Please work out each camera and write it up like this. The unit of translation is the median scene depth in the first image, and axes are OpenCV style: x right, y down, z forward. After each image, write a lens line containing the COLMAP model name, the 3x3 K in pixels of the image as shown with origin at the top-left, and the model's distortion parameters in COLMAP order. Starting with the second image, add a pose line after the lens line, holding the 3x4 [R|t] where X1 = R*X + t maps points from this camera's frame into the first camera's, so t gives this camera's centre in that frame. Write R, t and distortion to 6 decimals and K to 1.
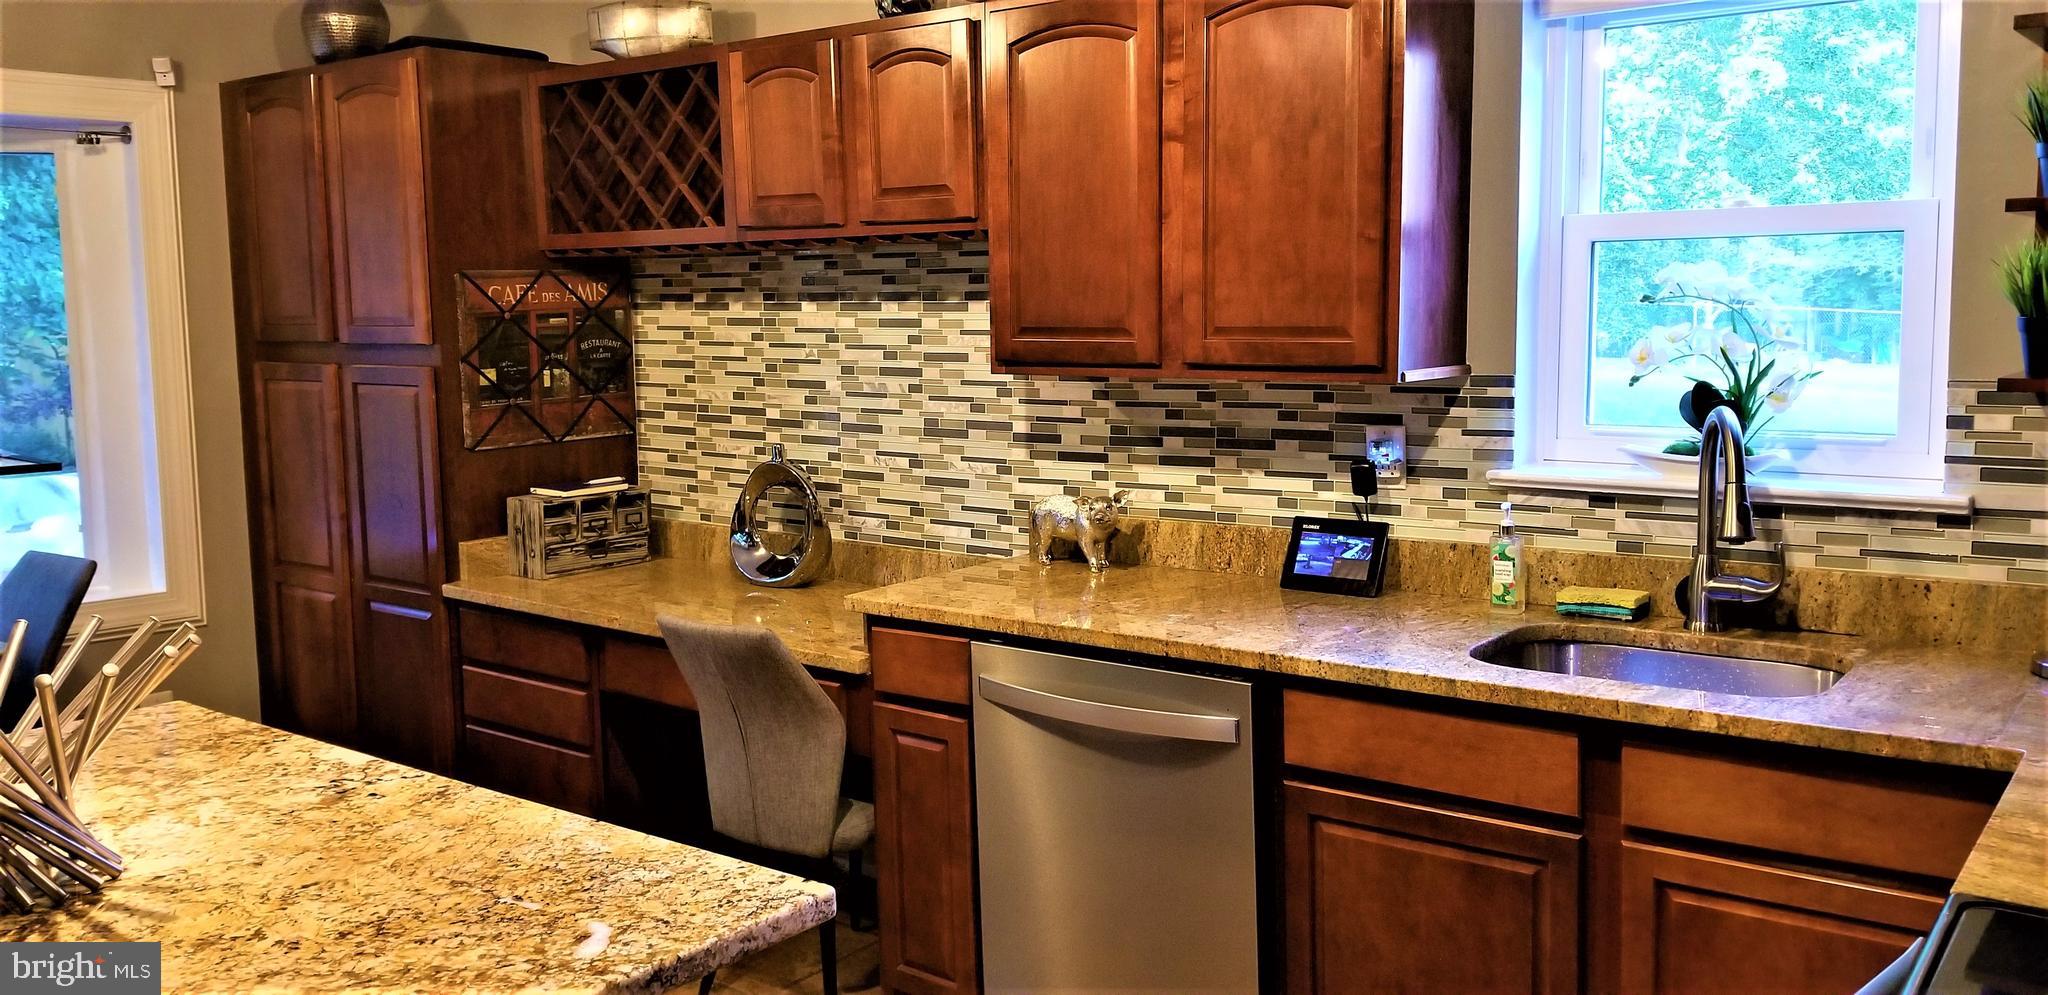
lens RADIAL K [[1609.9, 0, 1012.7], [0, 1609.9, 458.1], [0, 0, 1]] dist [0.103019, -0.192266]
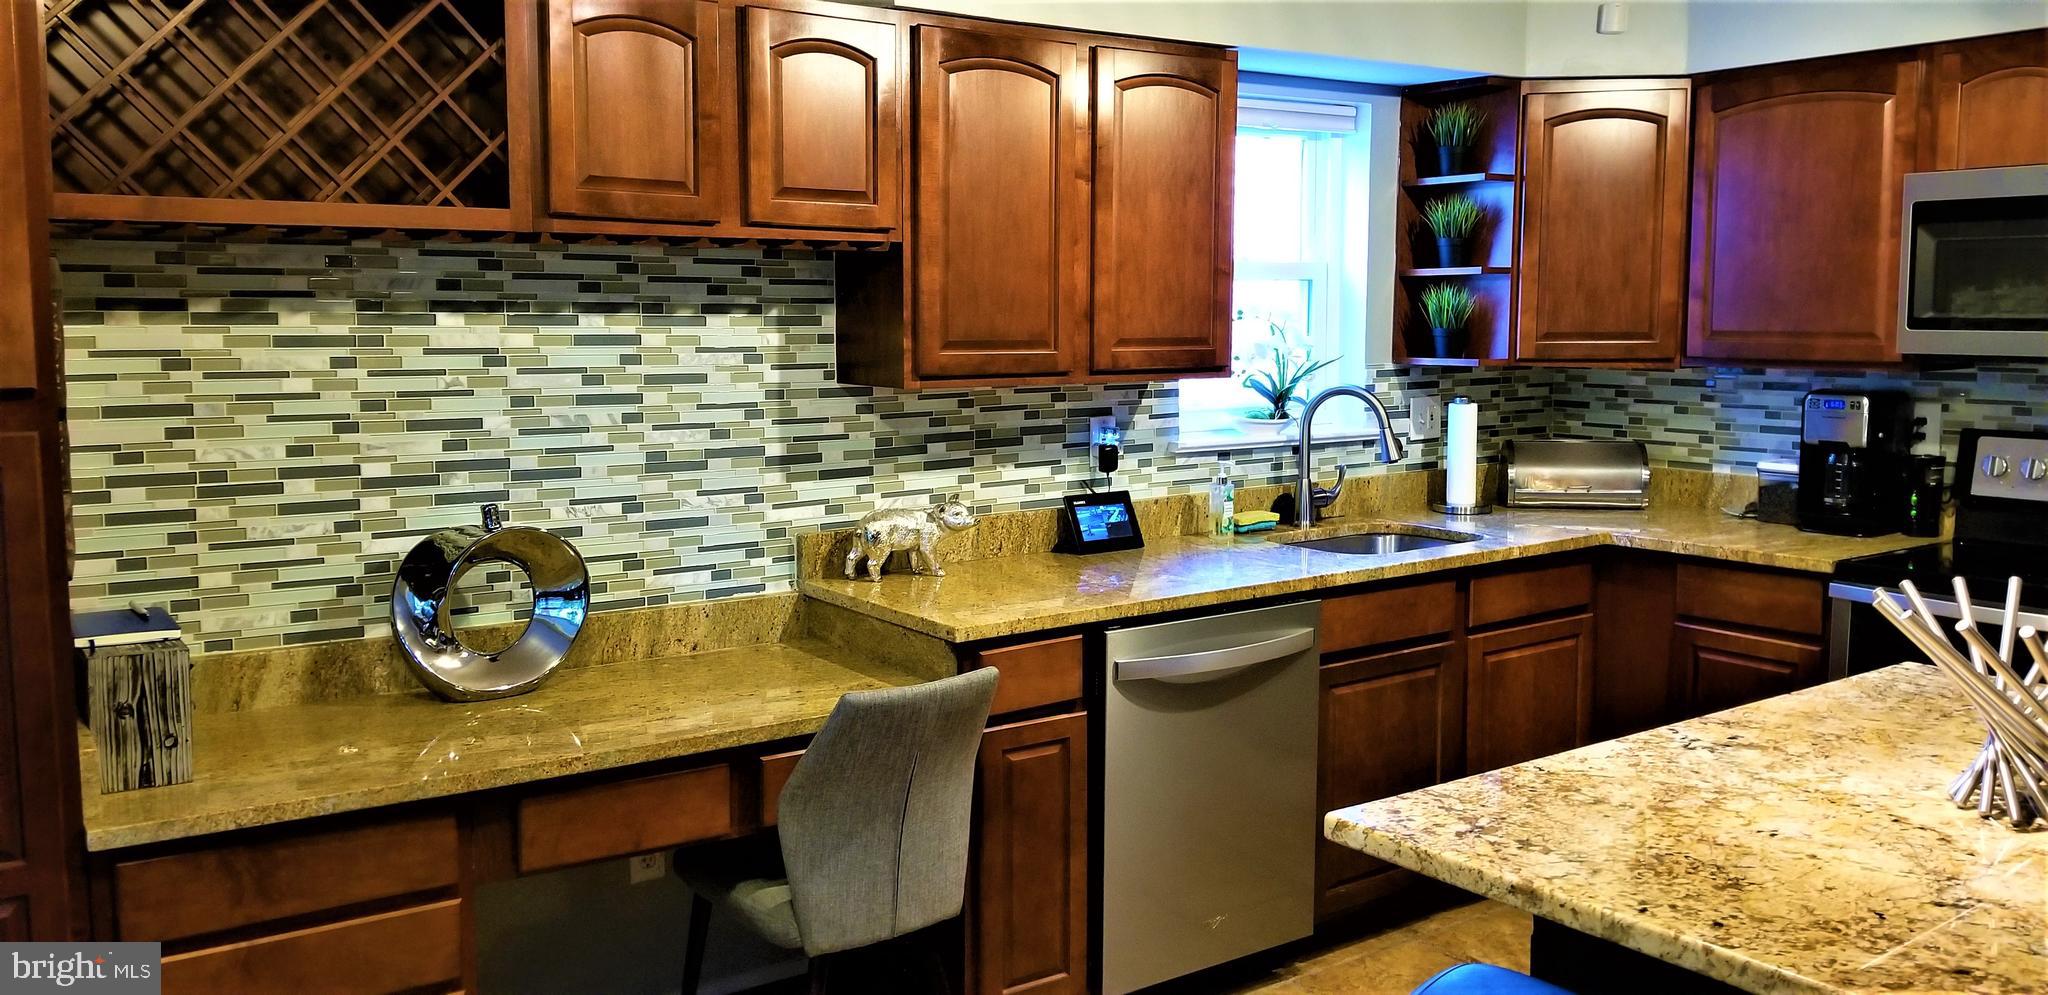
lens RADIAL K [[1609.9, 0, 1012.7], [0, 1609.9, 458.1], [0, 0, 1]] dist [0.103019, -0.192266]
pose [[0.280492, -0.075787, 0.956860, -0.840156], [0.090438, 0.994530, 0.052259, -0.050191], [-0.955586, 0.071878, 0.285812, 0.591579]]
